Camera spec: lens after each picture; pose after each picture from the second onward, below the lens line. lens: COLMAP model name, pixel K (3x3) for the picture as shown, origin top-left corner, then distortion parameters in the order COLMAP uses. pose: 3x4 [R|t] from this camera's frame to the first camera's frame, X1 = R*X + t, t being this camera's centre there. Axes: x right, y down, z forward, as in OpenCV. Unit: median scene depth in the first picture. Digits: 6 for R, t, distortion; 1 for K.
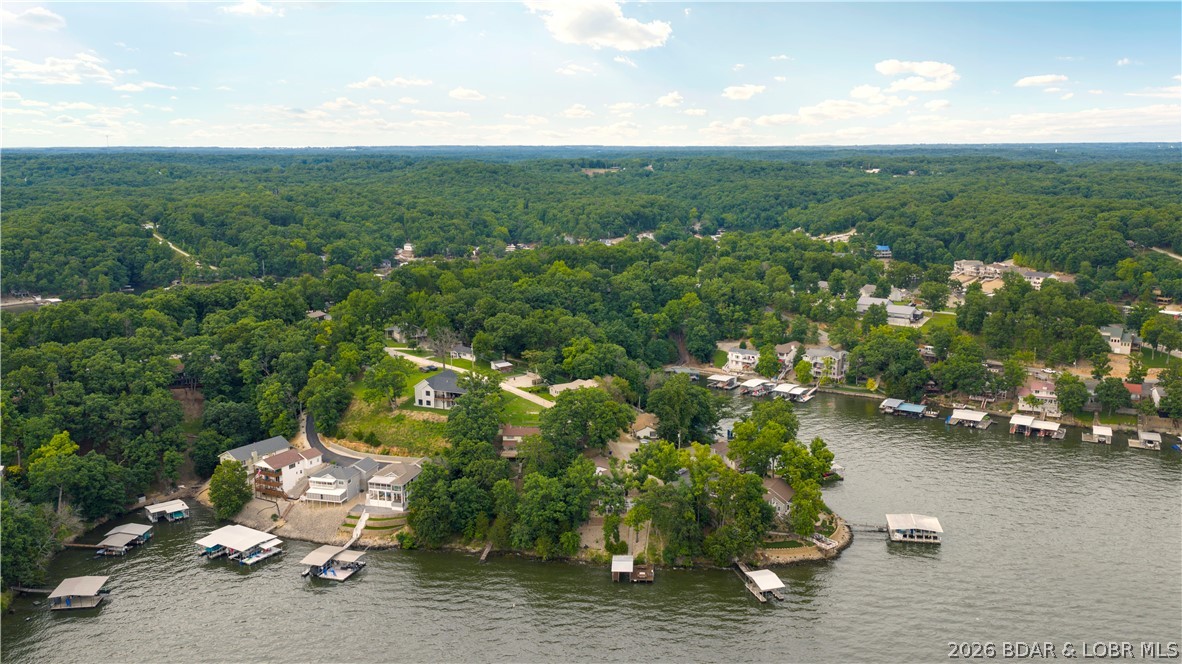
lens RADIAL K [[977.0, 0, 591.9], [0, 977.0, 340.7], [0, 0, 1]] dist [0.031686, -0.016181]
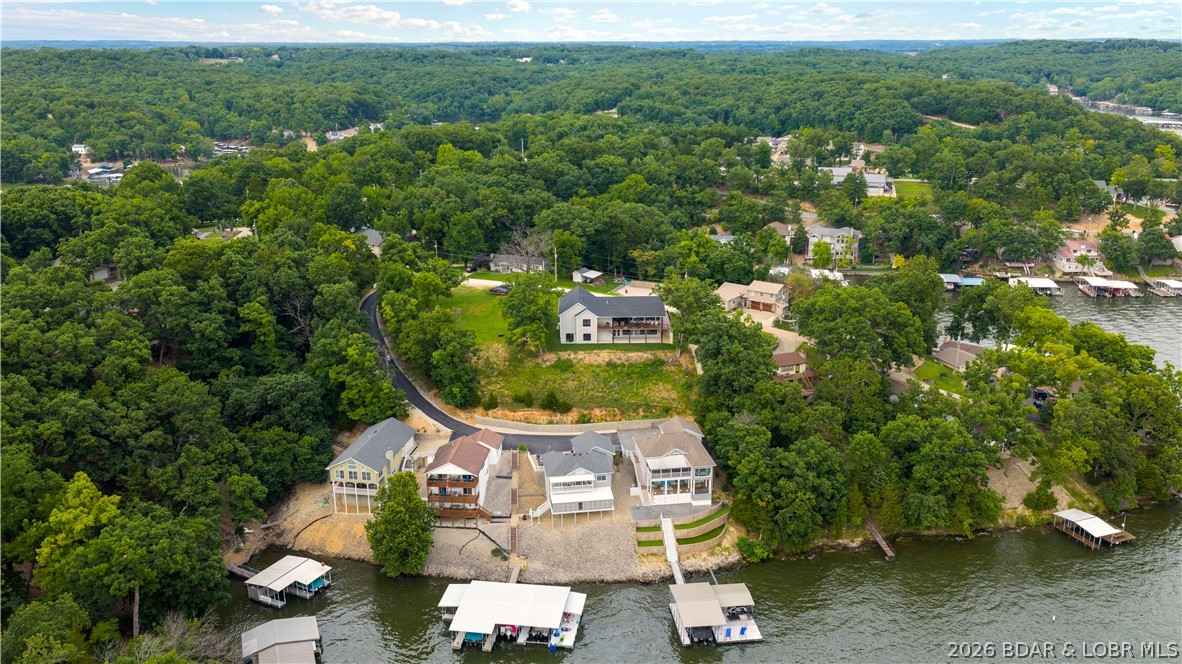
lens RADIAL K [[977.0, 0, 591.9], [0, 977.0, 340.7], [0, 0, 1]] dist [0.031686, -0.016181]
pose [[0.910021, -0.119963, 0.396825, -0.405492], [0.081097, 0.990236, 0.113380, -0.009043], [-0.406552, -0.070997, 0.910865, 0.365873]]
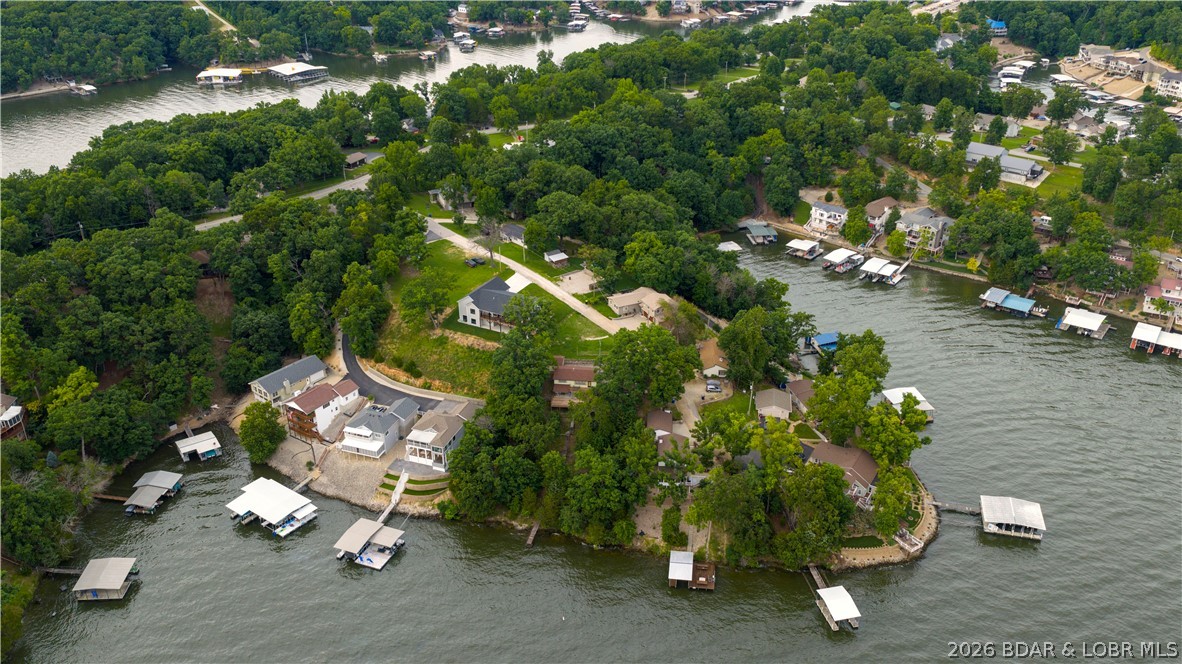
lens RADIAL K [[977.0, 0, 591.9], [0, 977.0, 340.7], [0, 0, 1]] dist [0.031686, -0.016181]
pose [[0.997489, 0.034561, -0.061819, -0.001728], [-0.015626, 0.958740, 0.283853, -0.166823], [0.069079, -0.282174, 0.956873, 0.131150]]
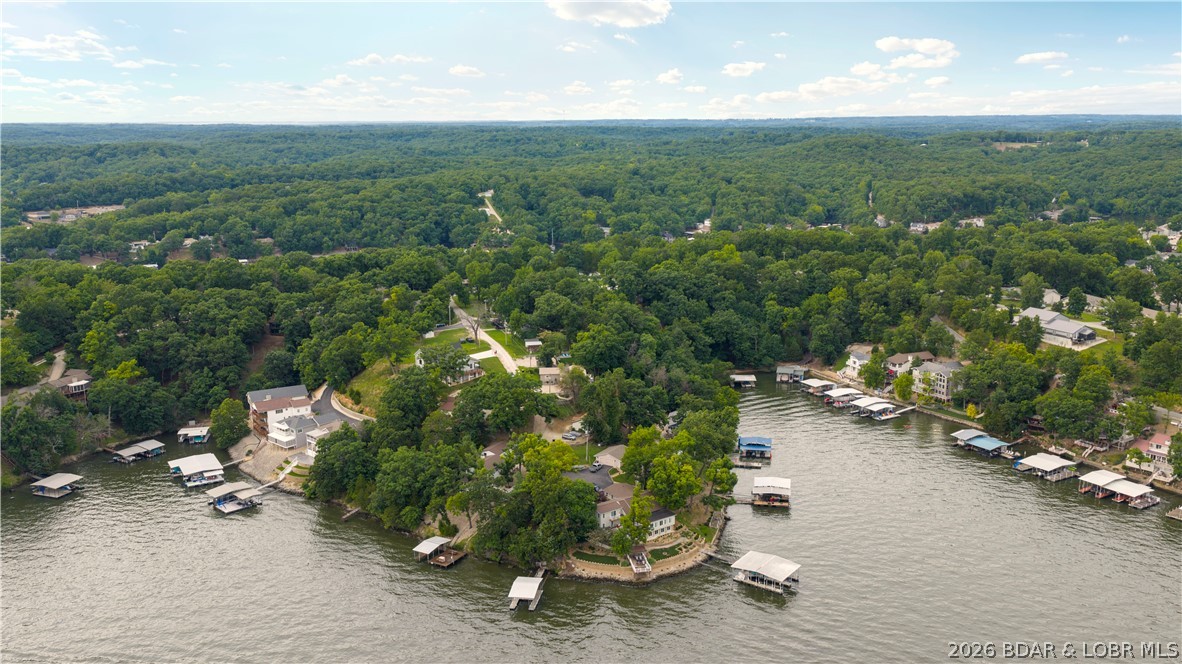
lens RADIAL K [[977.0, 0, 591.9], [0, 977.0, 340.7], [0, 0, 1]] dist [0.031686, -0.016181]
pose [[0.893308, 0.098147, -0.438597, 0.440390], [-0.085632, 0.995156, 0.048281, -0.035161], [0.441211, -0.005572, 0.897386, 0.113229]]
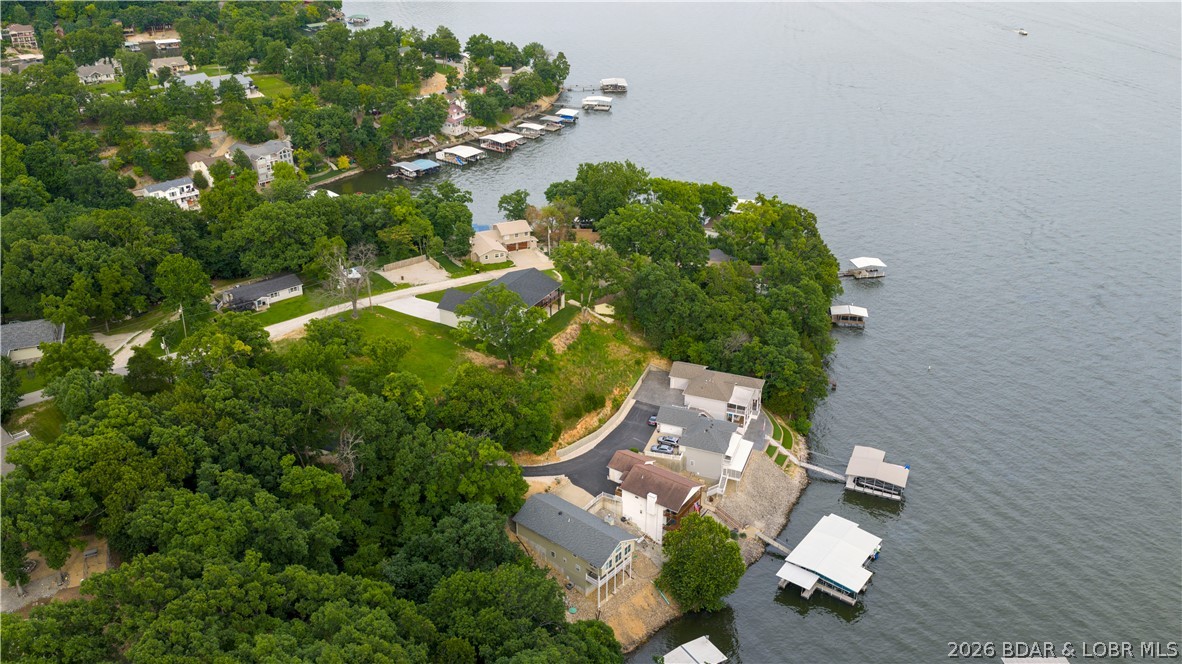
lens RADIAL K [[977.0, 0, 591.9], [0, 977.0, 340.7], [0, 0, 1]] dist [0.031686, -0.016181]
pose [[0.088213, -0.454003, 0.886622, -0.698977], [0.192620, 0.881067, 0.431994, -0.191908], [-0.977300, 0.132673, 0.165172, 0.797921]]
